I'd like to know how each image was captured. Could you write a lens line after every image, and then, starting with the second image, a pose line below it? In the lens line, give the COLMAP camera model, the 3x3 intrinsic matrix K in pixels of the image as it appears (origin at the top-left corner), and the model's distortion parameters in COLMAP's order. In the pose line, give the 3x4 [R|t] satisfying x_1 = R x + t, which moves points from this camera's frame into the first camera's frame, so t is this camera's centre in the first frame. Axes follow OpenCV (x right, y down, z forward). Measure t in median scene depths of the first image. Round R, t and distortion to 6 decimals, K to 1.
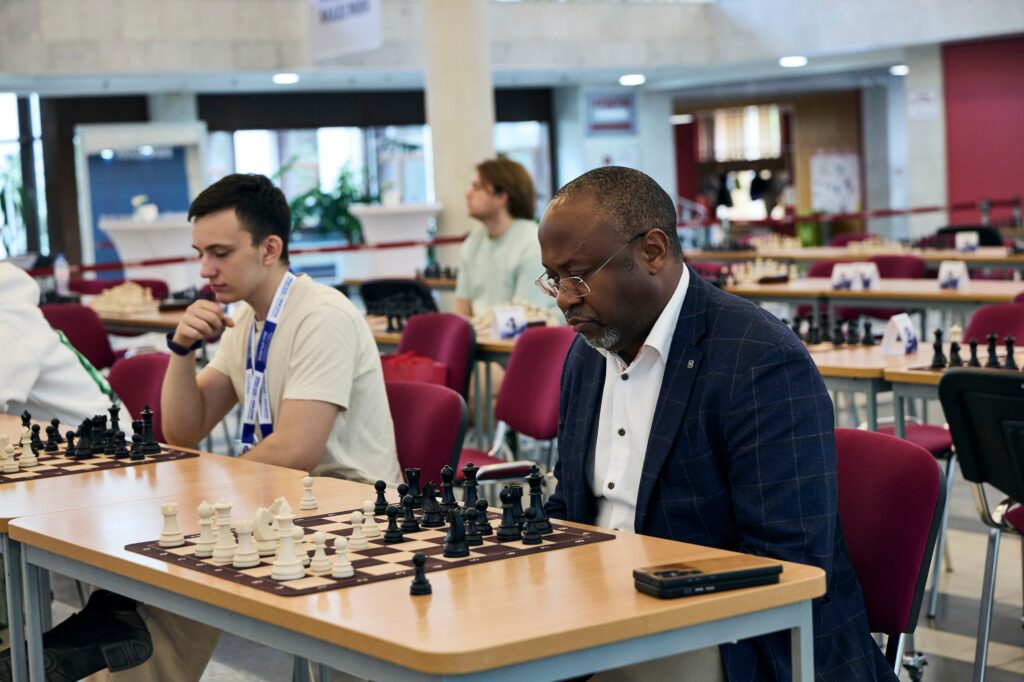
lens RADIAL K [[1937.3, 0, 509.0], [0, 1937.3, 343.0], [0, 0, 1]] dist [0.020224, 0.000000]
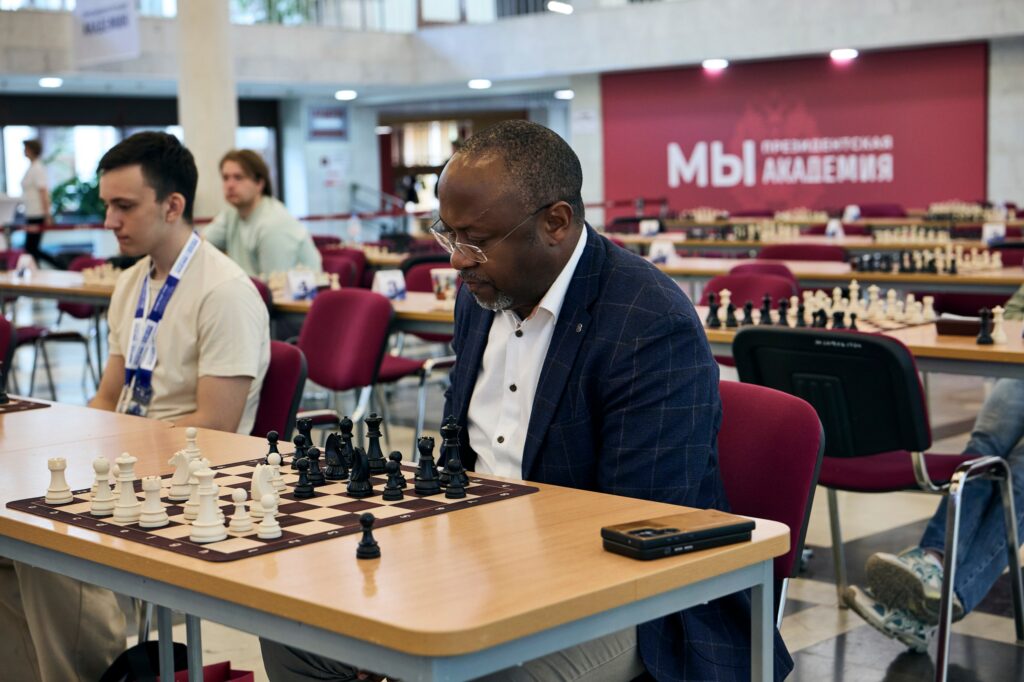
lens RADIAL K [[1573.6, 0, 516.2], [0, 1573.6, 341.4], [0, 0, 1]] dist [0.021787, 0.000000]
pose [[0.984354, 0.006445, 0.176084, -0.039528], [-0.009577, 0.999811, 0.016940, 0.005154], [-0.175941, -0.018361, 0.984229, 0.093340]]
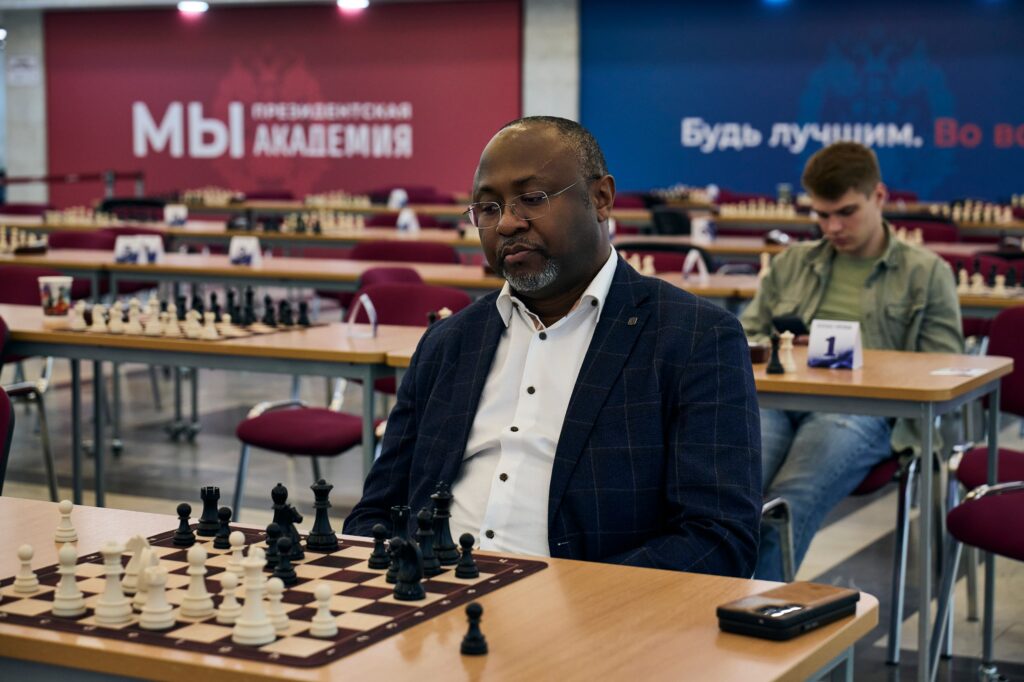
lens RADIAL K [[1937.3, 0, 507.2], [0, 1937.3, 340.5], [0, 0, 1]] dist [0.020224, 0.000000]
pose [[0.886351, 0.002468, 0.463008, -0.148179], [-0.008983, 0.999889, 0.011867, -0.003659], [-0.462927, -0.014678, 0.886275, 0.102255]]
